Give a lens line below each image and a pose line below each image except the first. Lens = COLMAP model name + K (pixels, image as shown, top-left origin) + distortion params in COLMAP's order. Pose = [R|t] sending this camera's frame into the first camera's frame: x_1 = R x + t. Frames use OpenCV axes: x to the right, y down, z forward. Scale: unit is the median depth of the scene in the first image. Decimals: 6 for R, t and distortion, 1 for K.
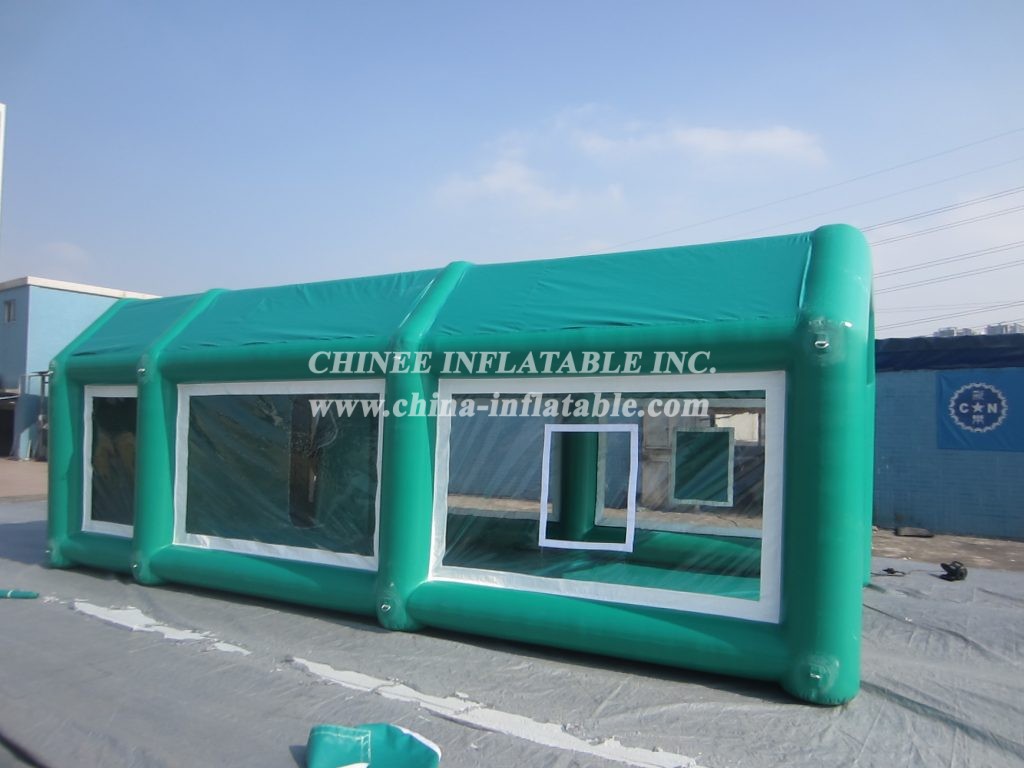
lens RADIAL K [[725.8, 0, 507.1], [0, 725.8, 385.2], [0, 0, 1]] dist [-0.011678, -0.002032]
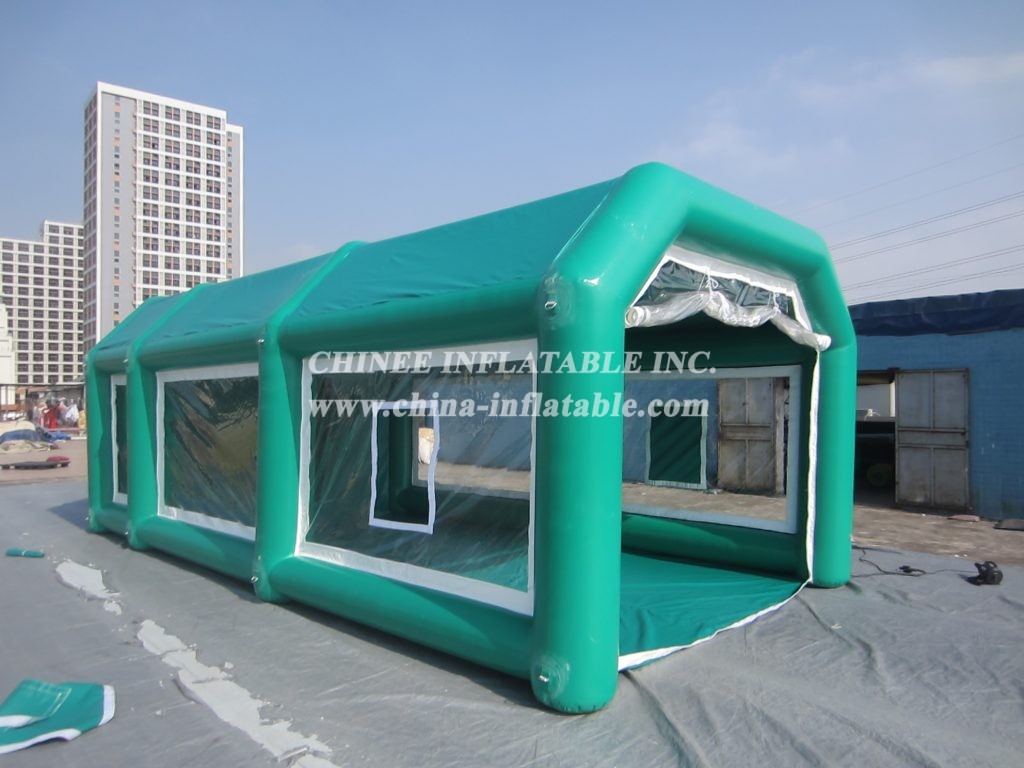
lens RADIAL K [[725.8, 0, 507.1], [0, 725.8, 385.2], [0, 0, 1]] dist [-0.011678, -0.002032]
pose [[0.959497, -0.024488, -0.280651, 0.536695], [0.032072, 0.999233, 0.022461, 0.016066], [0.279886, -0.030552, 0.959547, 0.117631]]
